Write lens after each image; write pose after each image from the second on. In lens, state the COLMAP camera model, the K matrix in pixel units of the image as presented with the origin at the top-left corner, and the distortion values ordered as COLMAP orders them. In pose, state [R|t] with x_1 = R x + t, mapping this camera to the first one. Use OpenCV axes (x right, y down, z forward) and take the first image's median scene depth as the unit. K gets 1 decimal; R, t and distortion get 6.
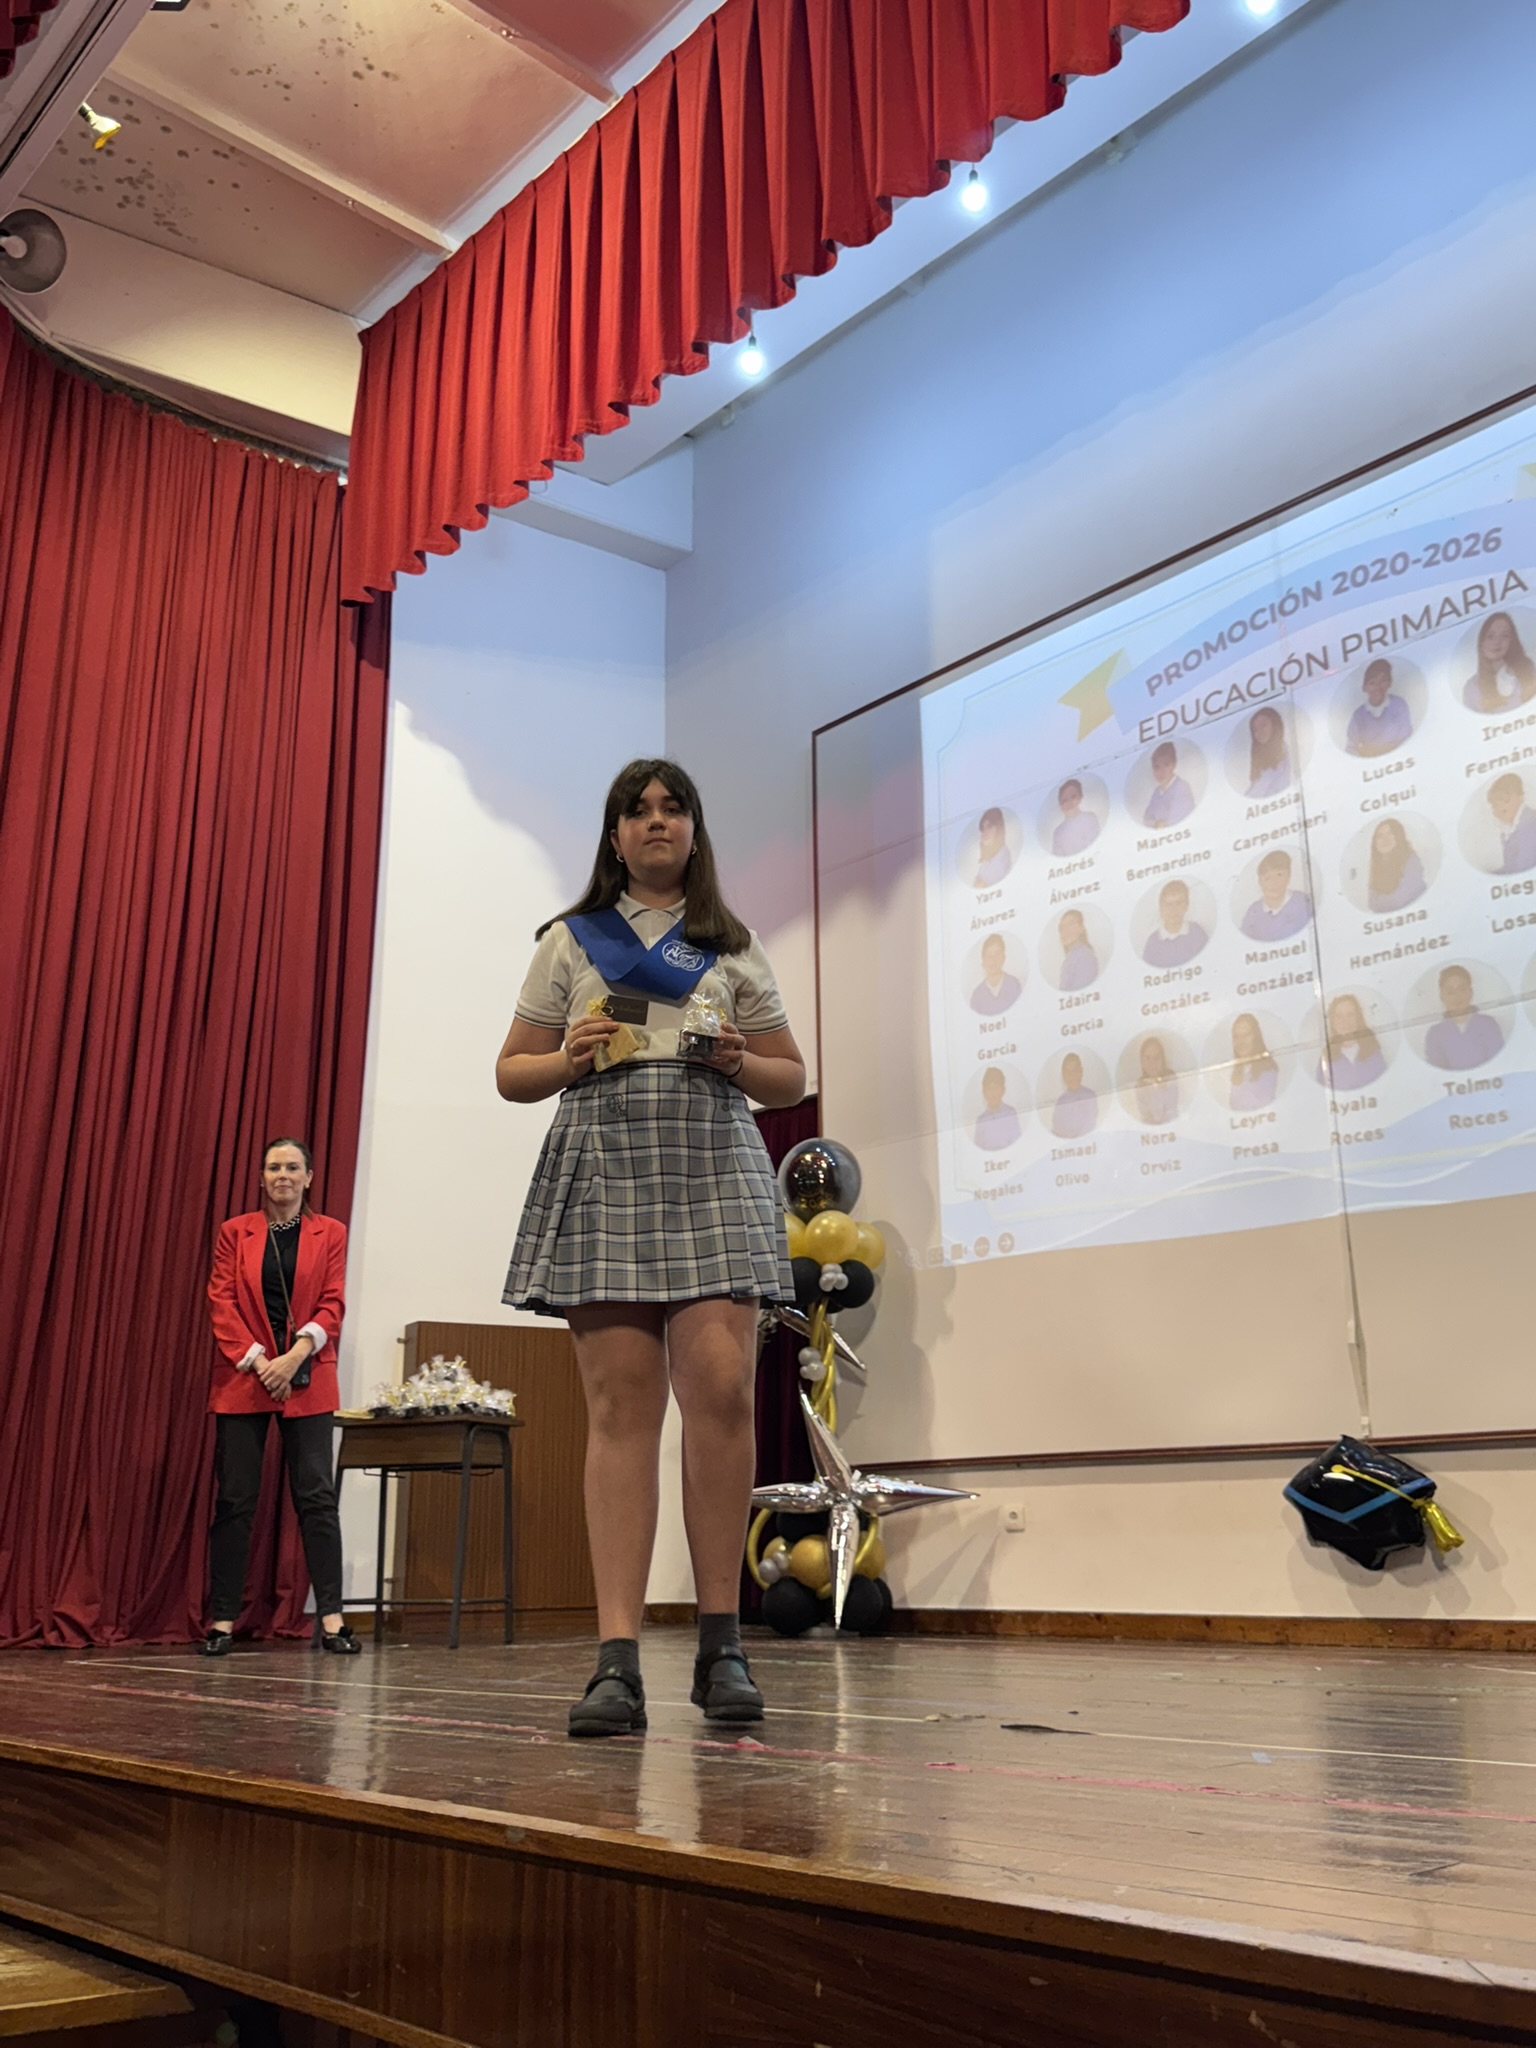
lens RADIAL K [[1748.8, 0, 758.7], [0, 1748.8, 1028.3], [0, 0, 1]] dist [0.117238, -0.240431]
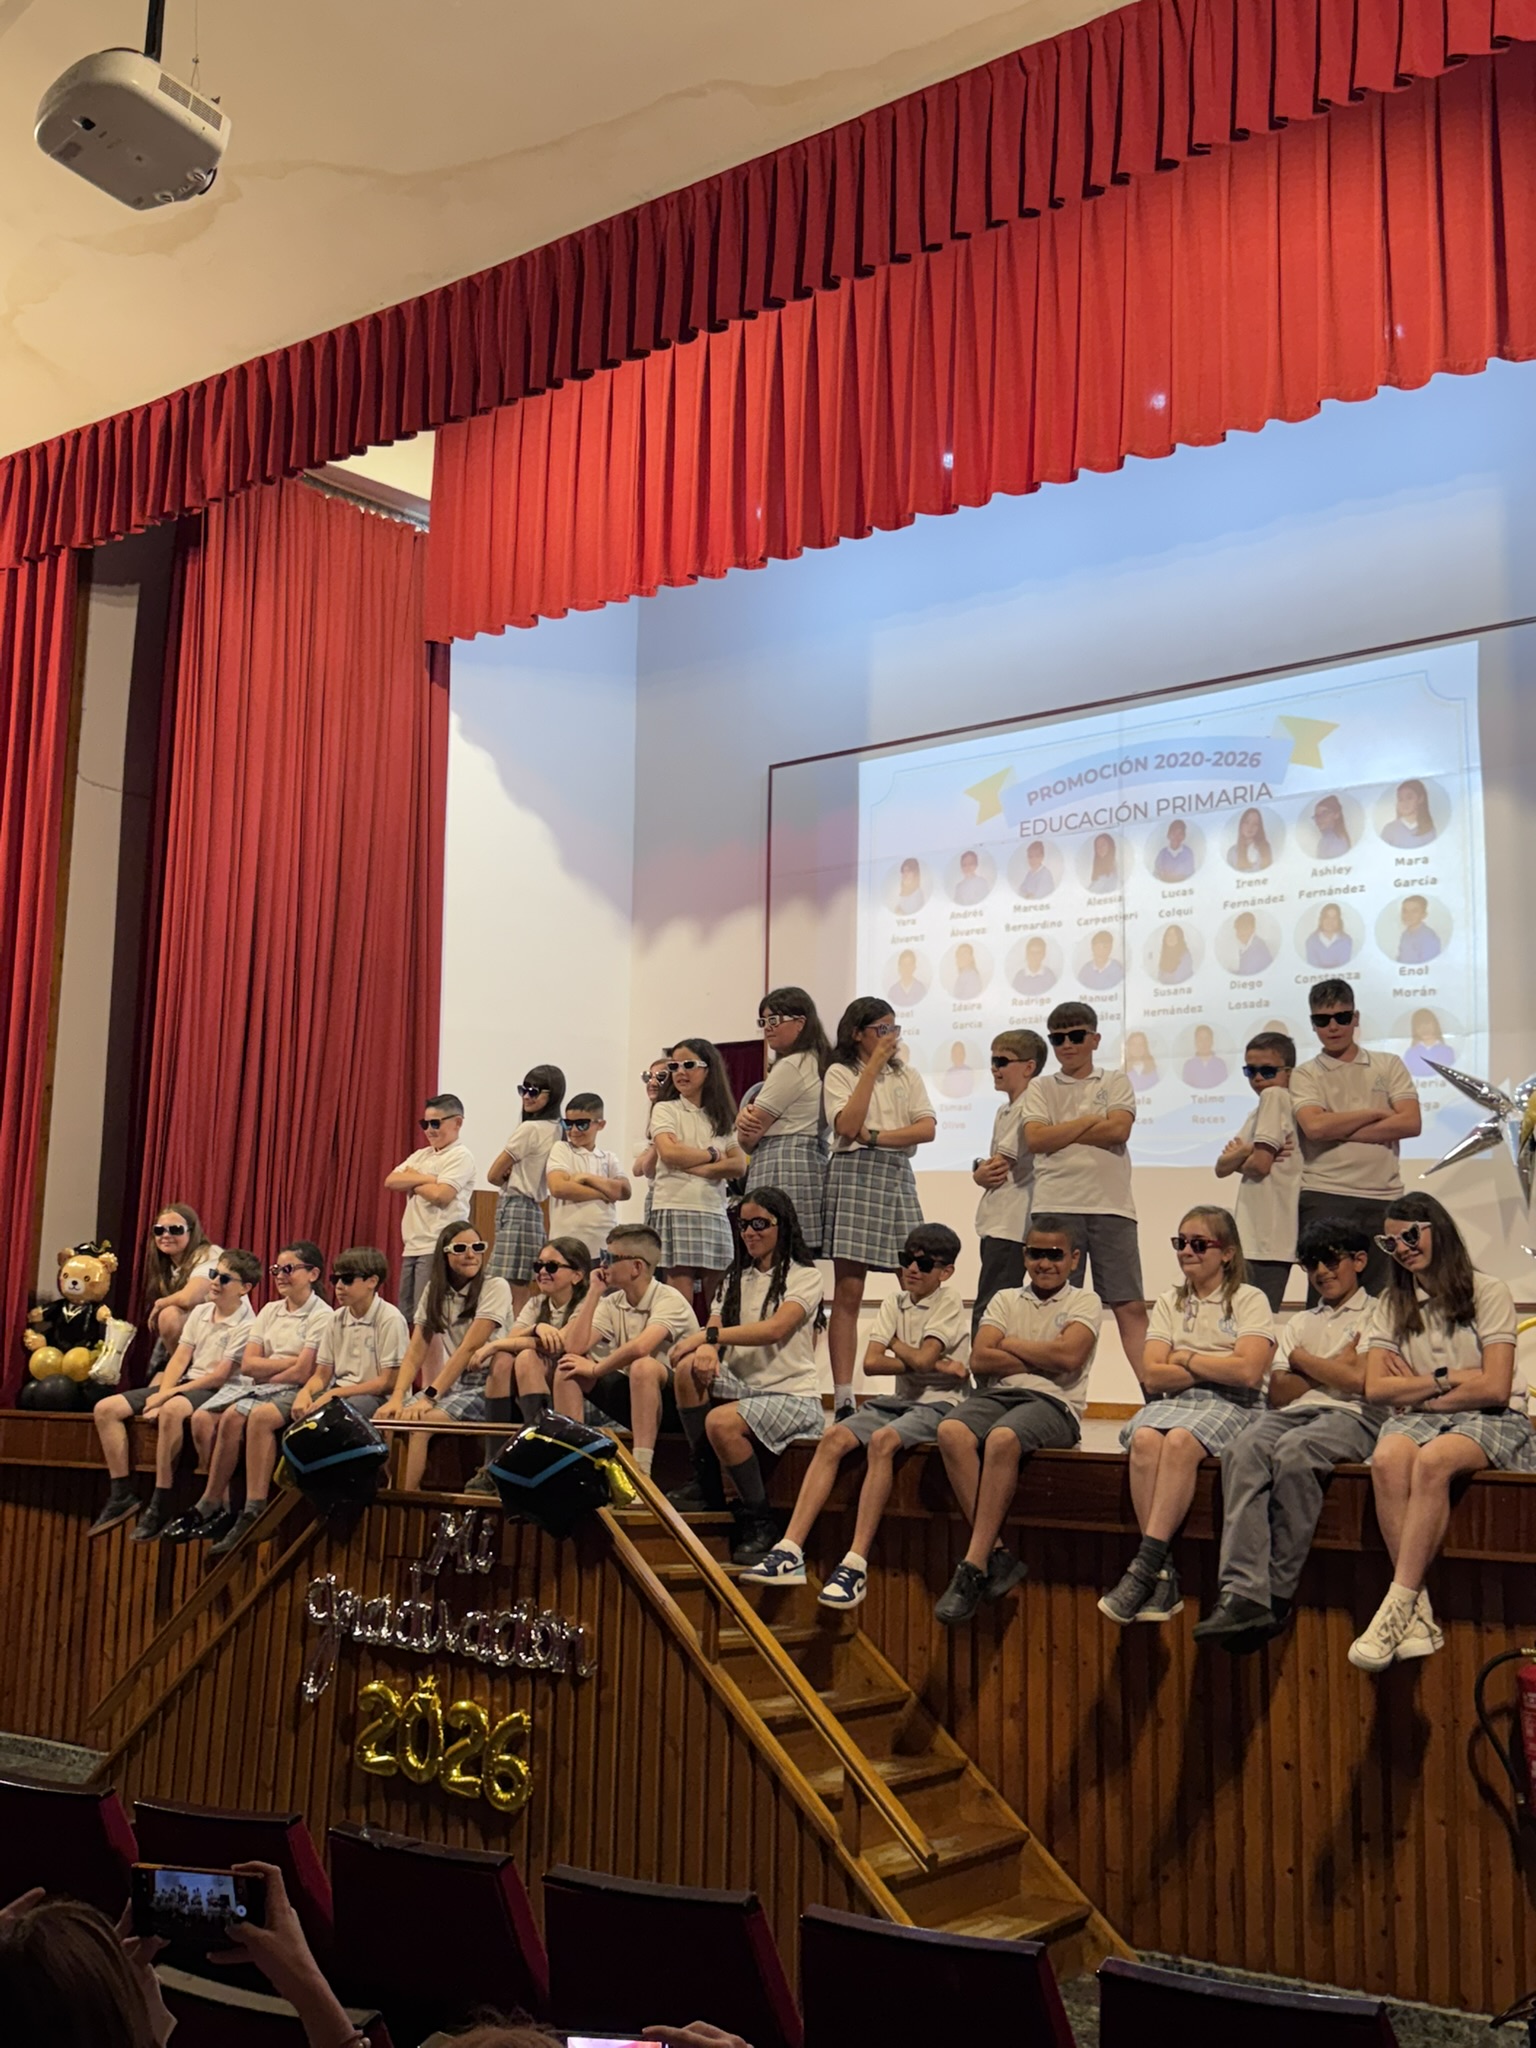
lens RADIAL K [[2071.2, 0, 763.2], [0, 2071.2, 1030.9], [0, 0, 1]] dist [0.120551, 0.000000]
pose [[0.980422, 0.054573, 0.189193, -0.336313], [-0.079022, 0.989106, 0.124194, -0.210854], [-0.180354, -0.136713, 0.974054, -0.729120]]
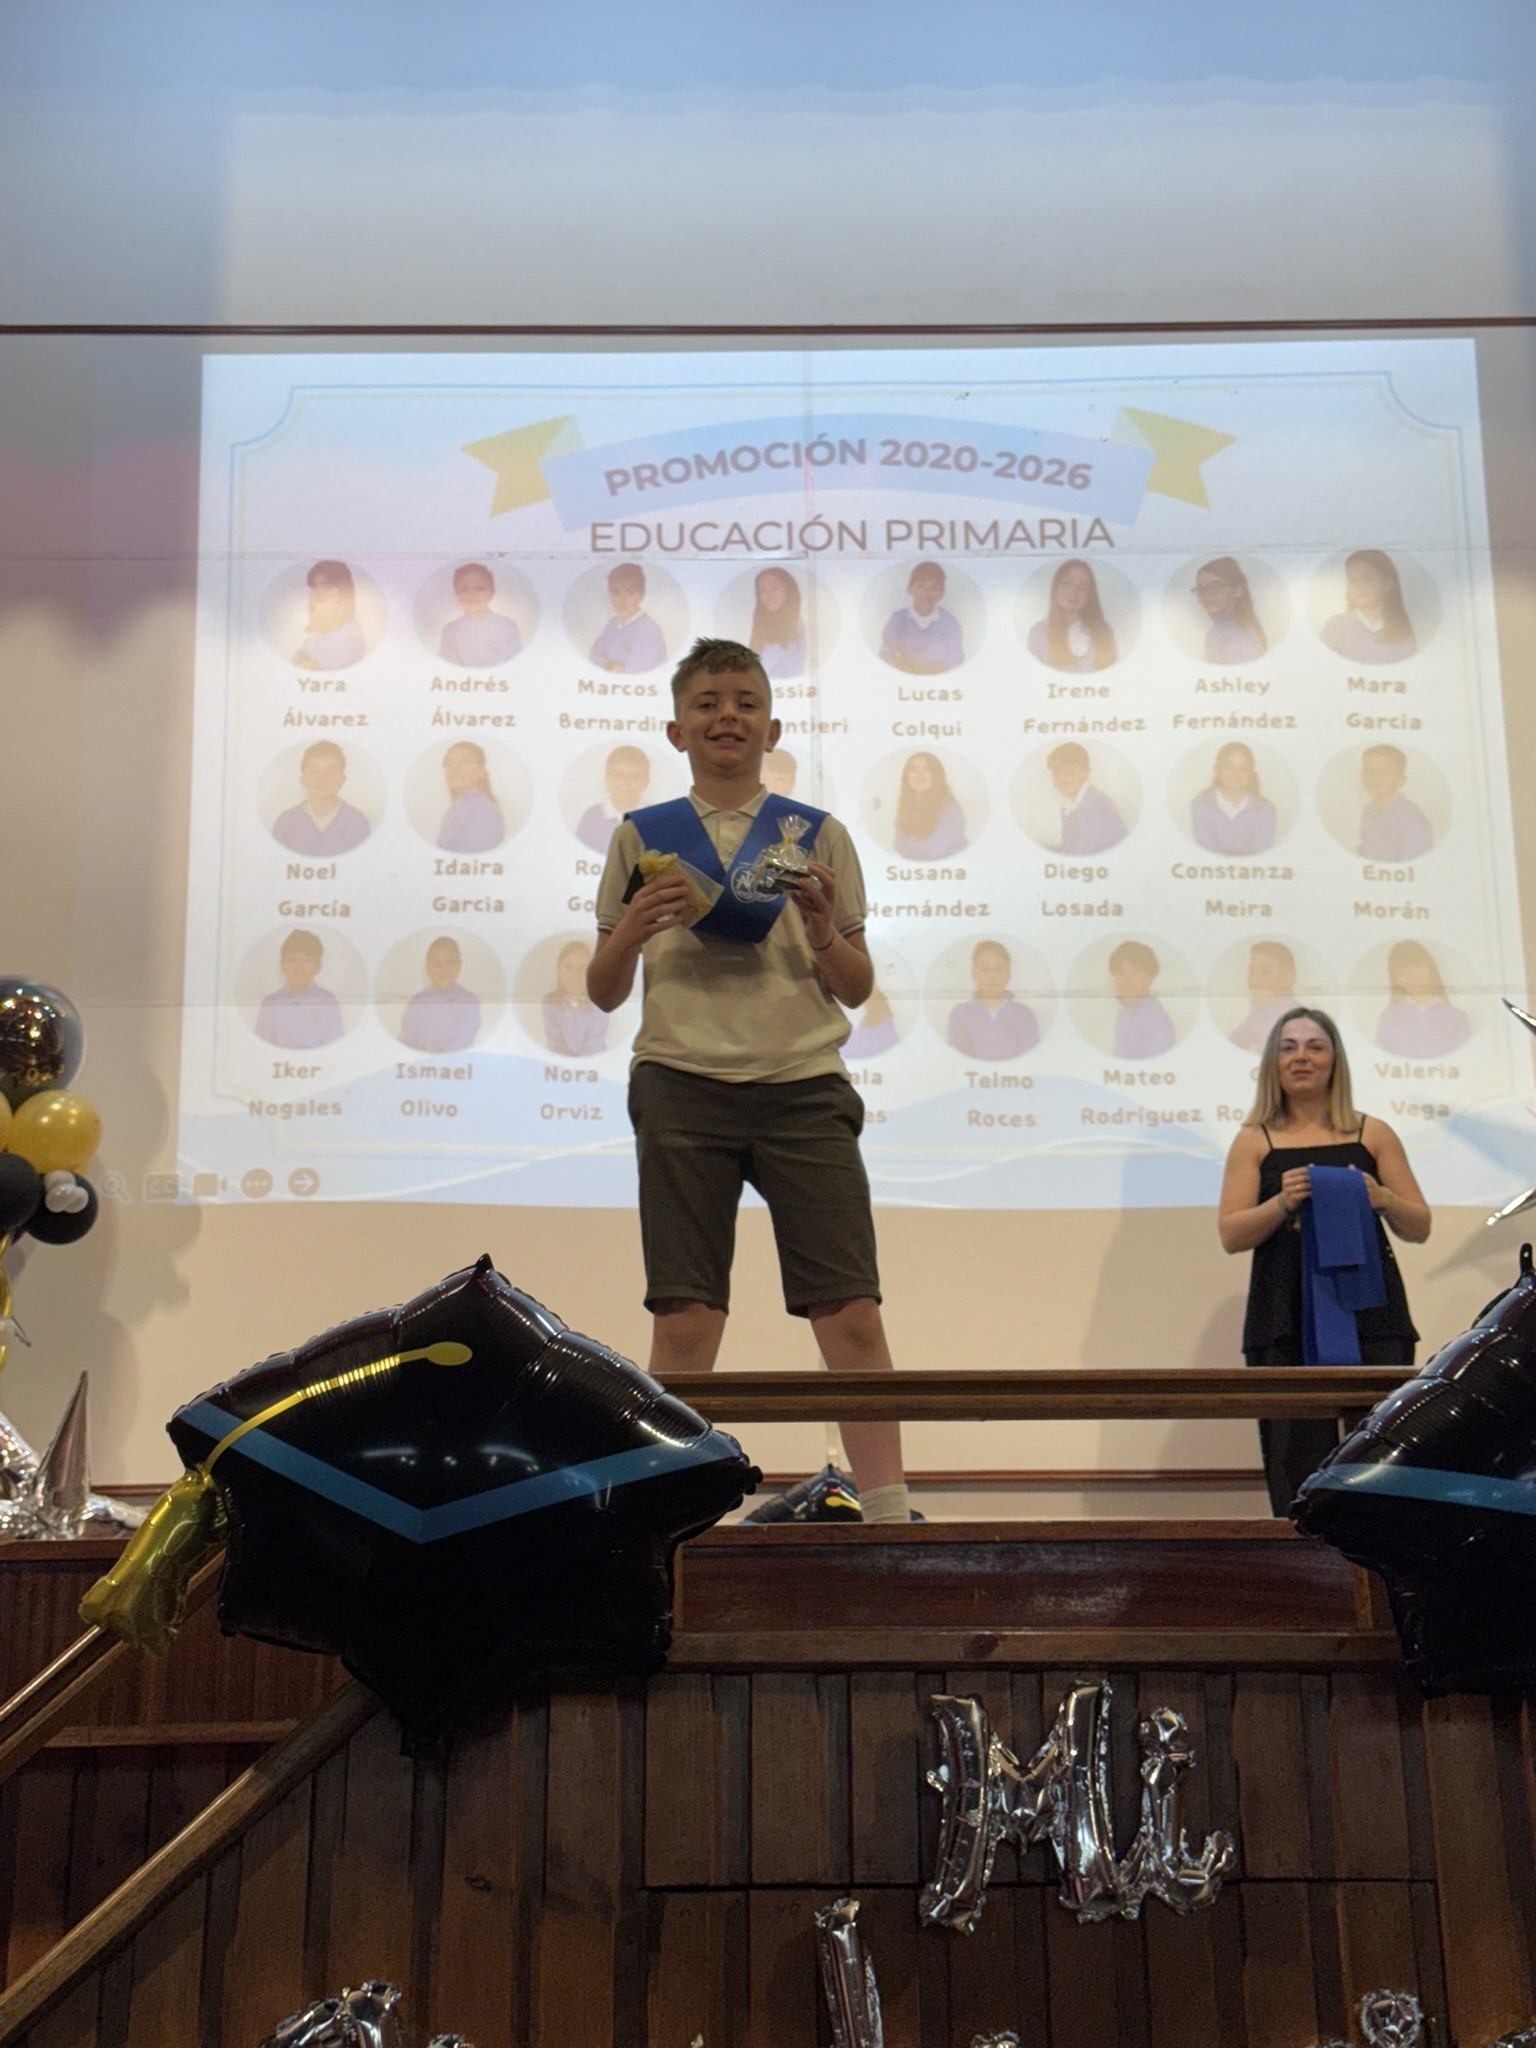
lens RADIAL K [[2942.4, 0, 781.3], [0, 2942.4, 1005.0], [0, 0, 1]] dist [0.131005, 0.000000]
pose [[0.667624, 0.211019, 0.713967, -0.607908], [-0.201846, 0.974376, -0.099241, 0.138624], [-0.716614, -0.077856, 0.693111, 0.068684]]
